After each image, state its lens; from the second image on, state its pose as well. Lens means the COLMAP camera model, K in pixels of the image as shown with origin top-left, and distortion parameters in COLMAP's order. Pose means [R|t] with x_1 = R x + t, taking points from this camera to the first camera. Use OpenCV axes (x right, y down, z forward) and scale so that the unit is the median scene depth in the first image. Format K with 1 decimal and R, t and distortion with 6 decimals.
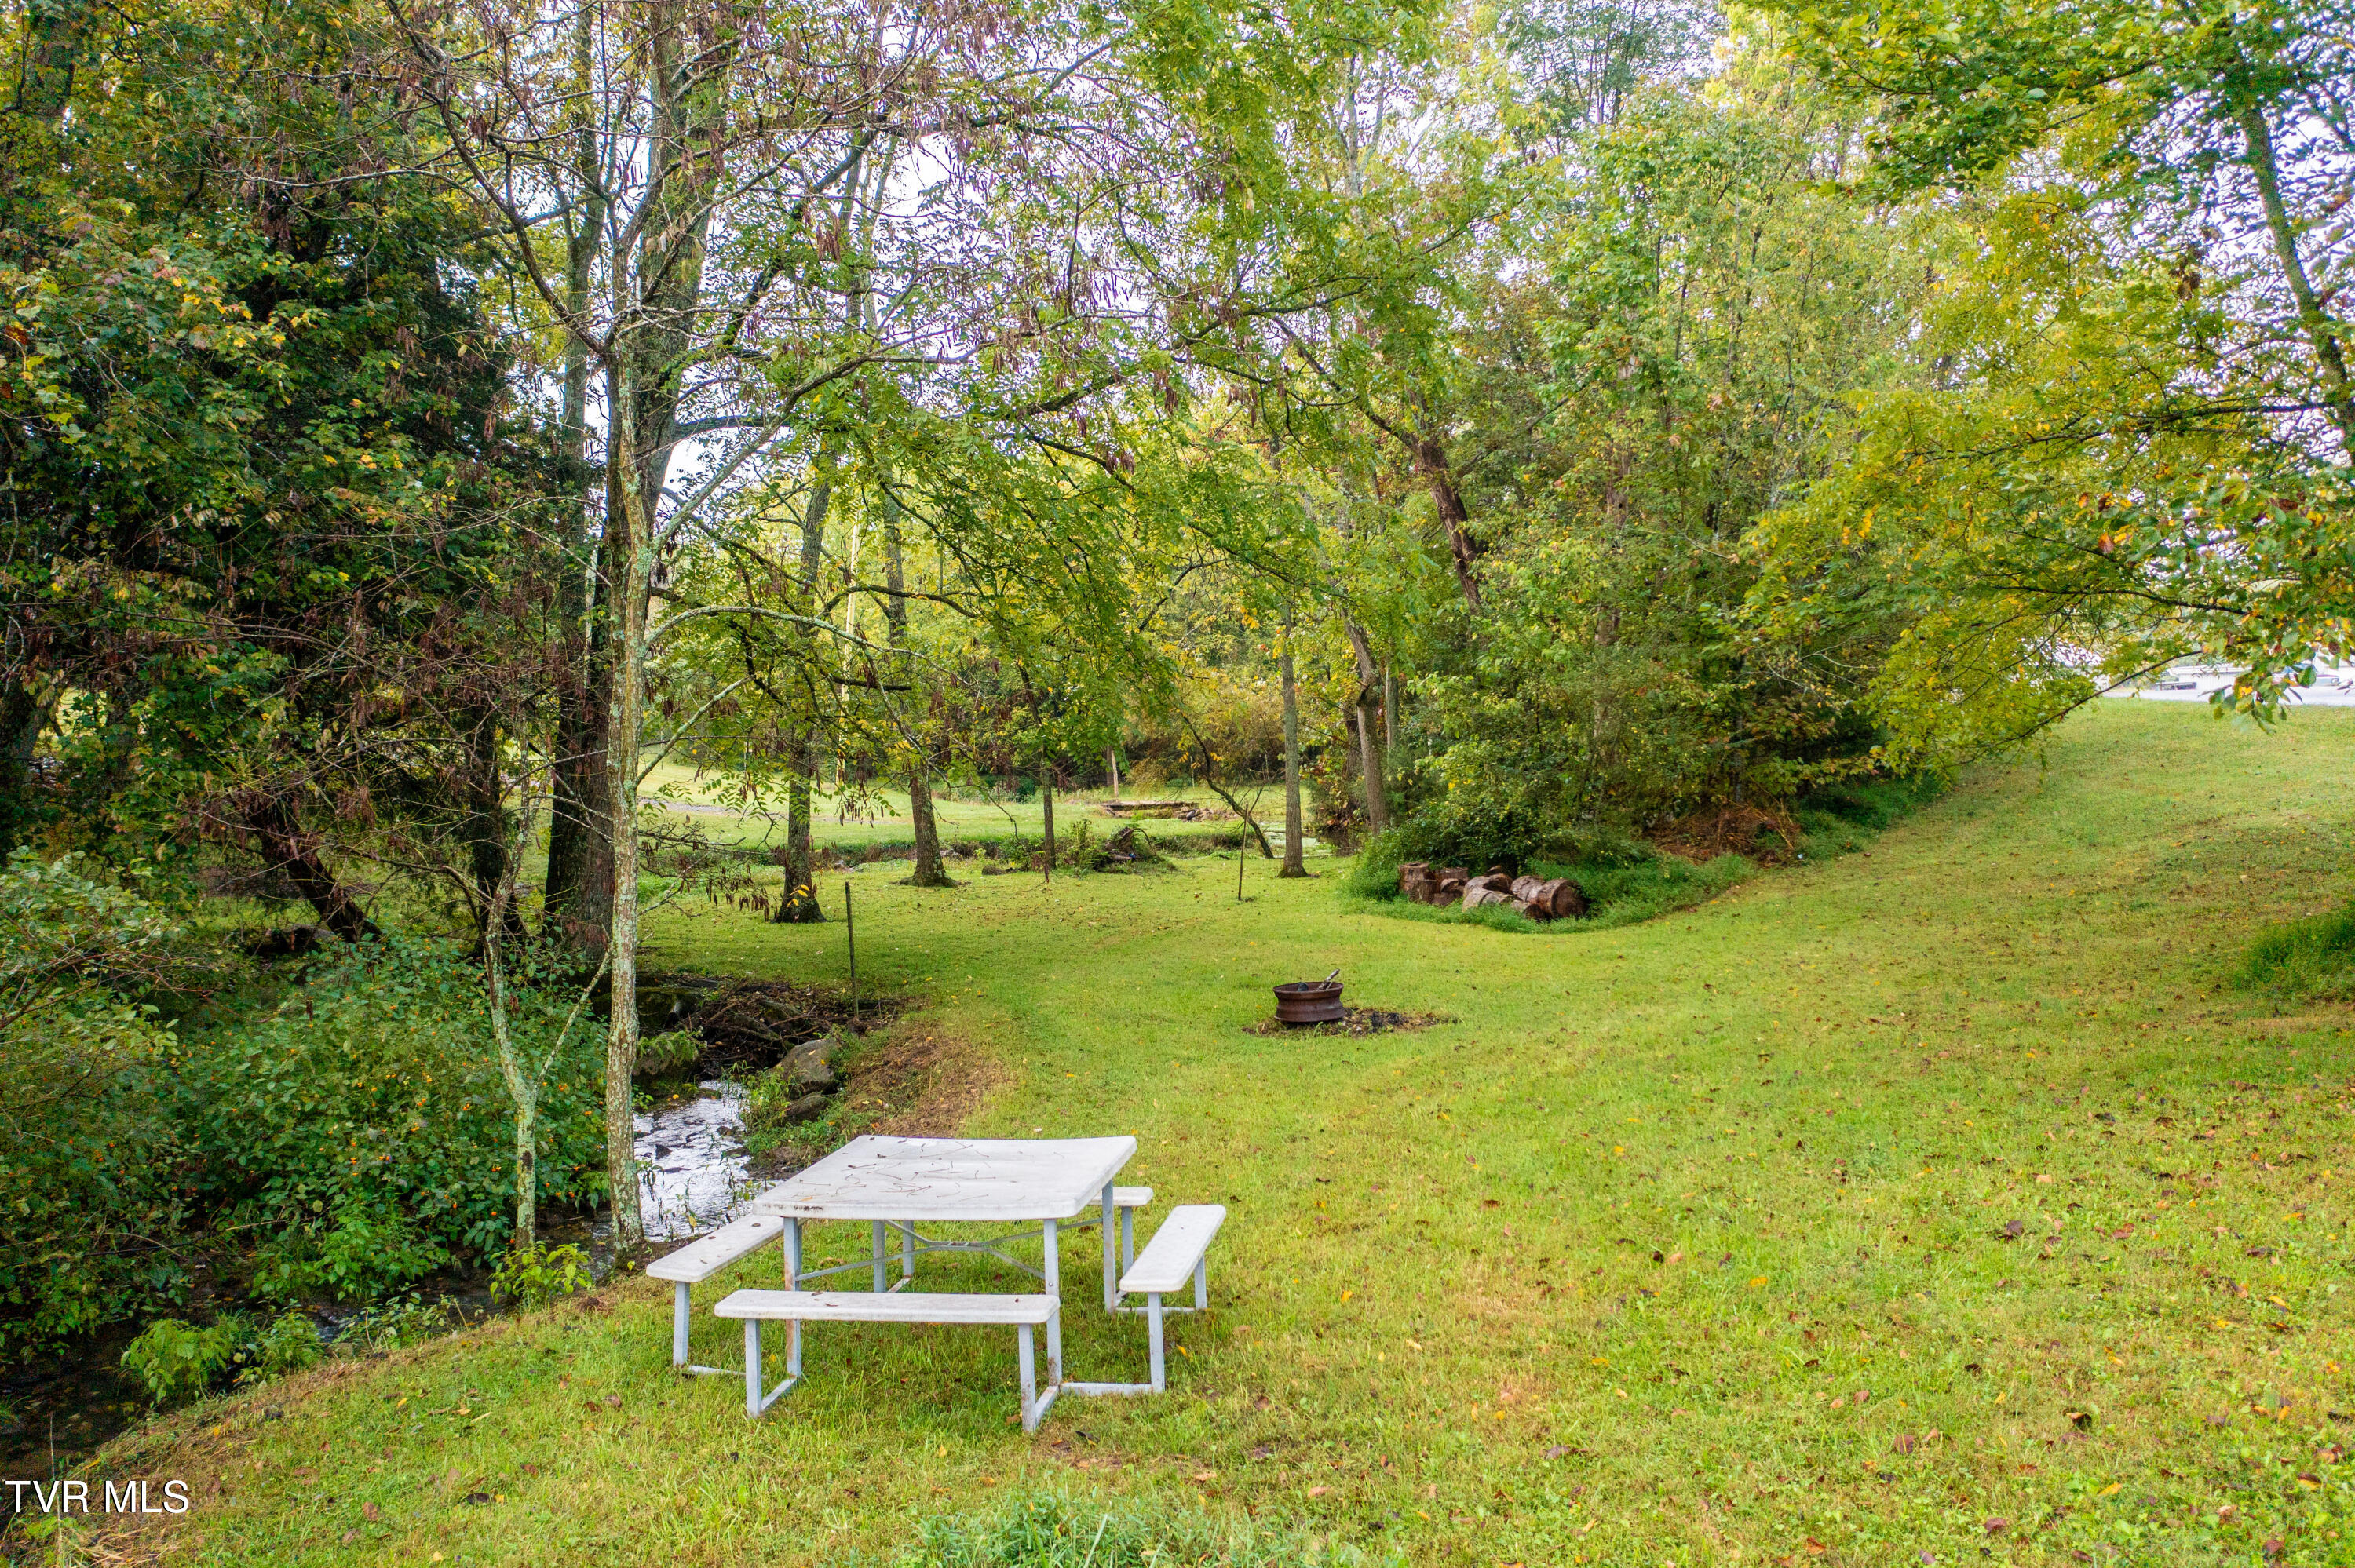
lens RADIAL K [[1873.8, 0, 1177.5], [0, 1873.8, 784.0], [0, 0, 1]] dist [-0.003588, 0.016444]
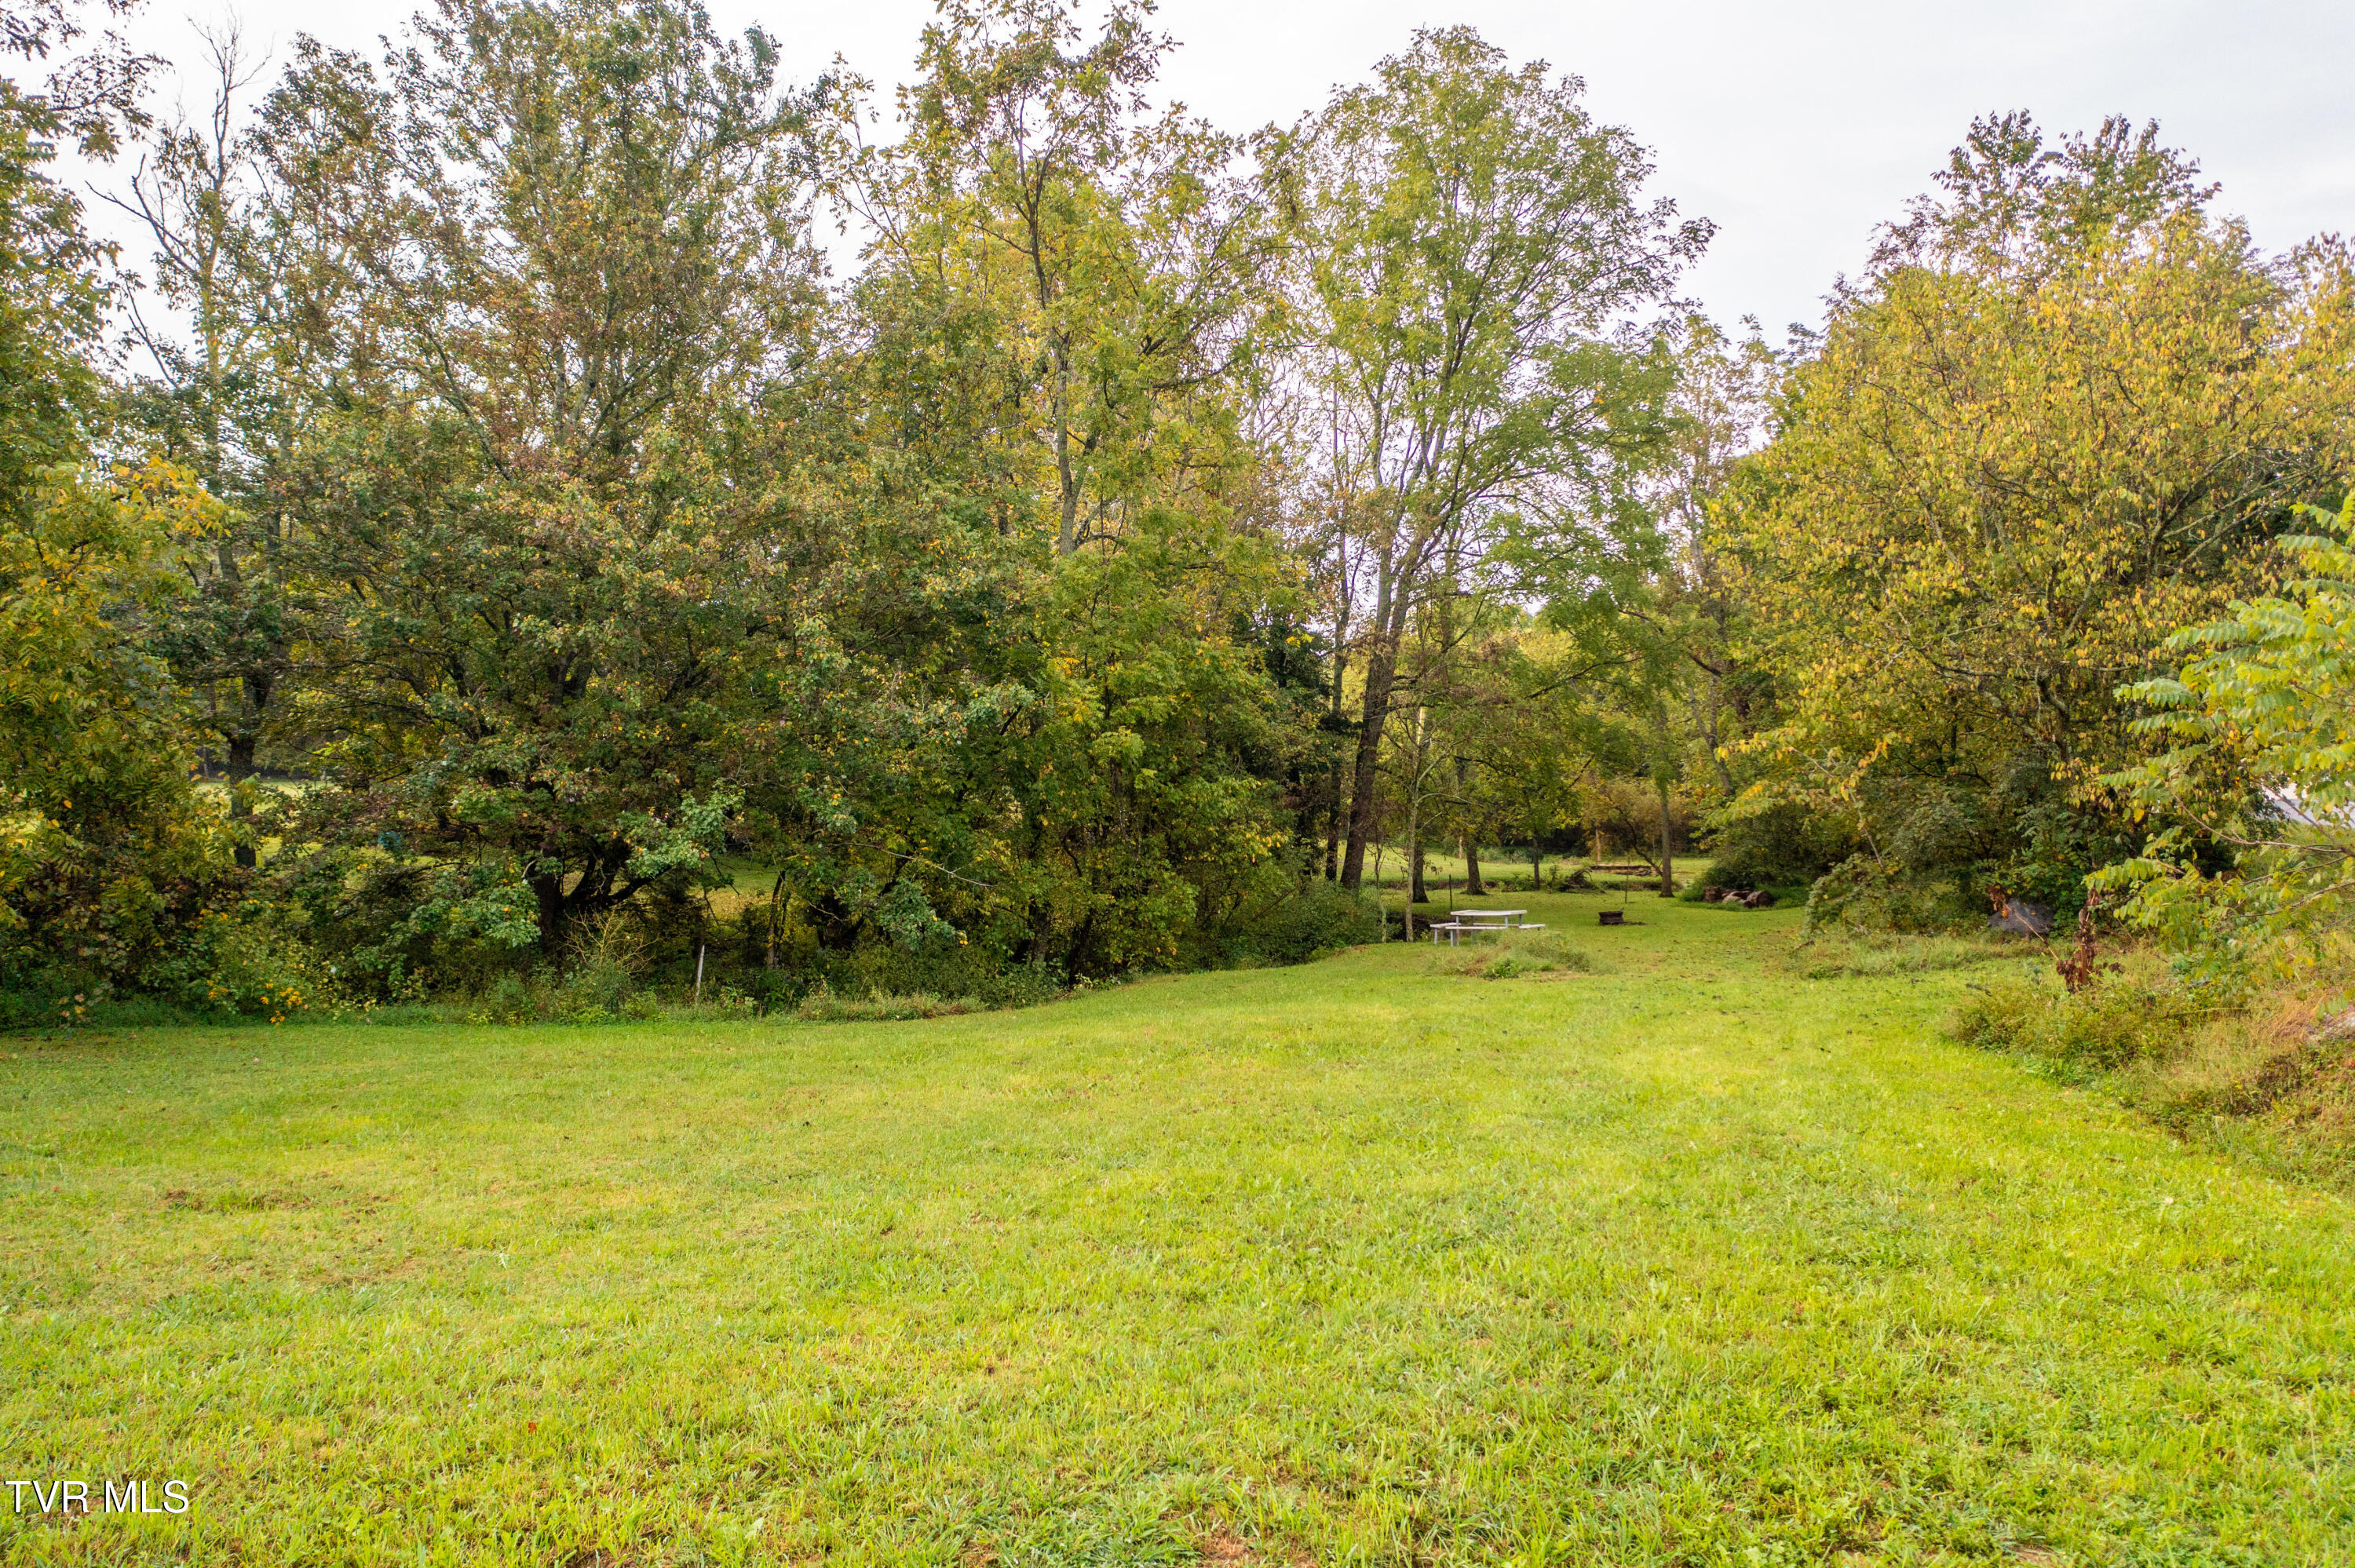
lens RADIAL K [[1873.8, 0, 1177.5], [0, 1873.8, 784.0], [0, 0, 1]] dist [-0.003588, 0.016444]
pose [[0.960718, 0.007463, -0.277427, 0.146483], [-0.018810, 0.999091, -0.038260, 0.021865], [0.276889, 0.041975, 0.959985, -1.268341]]
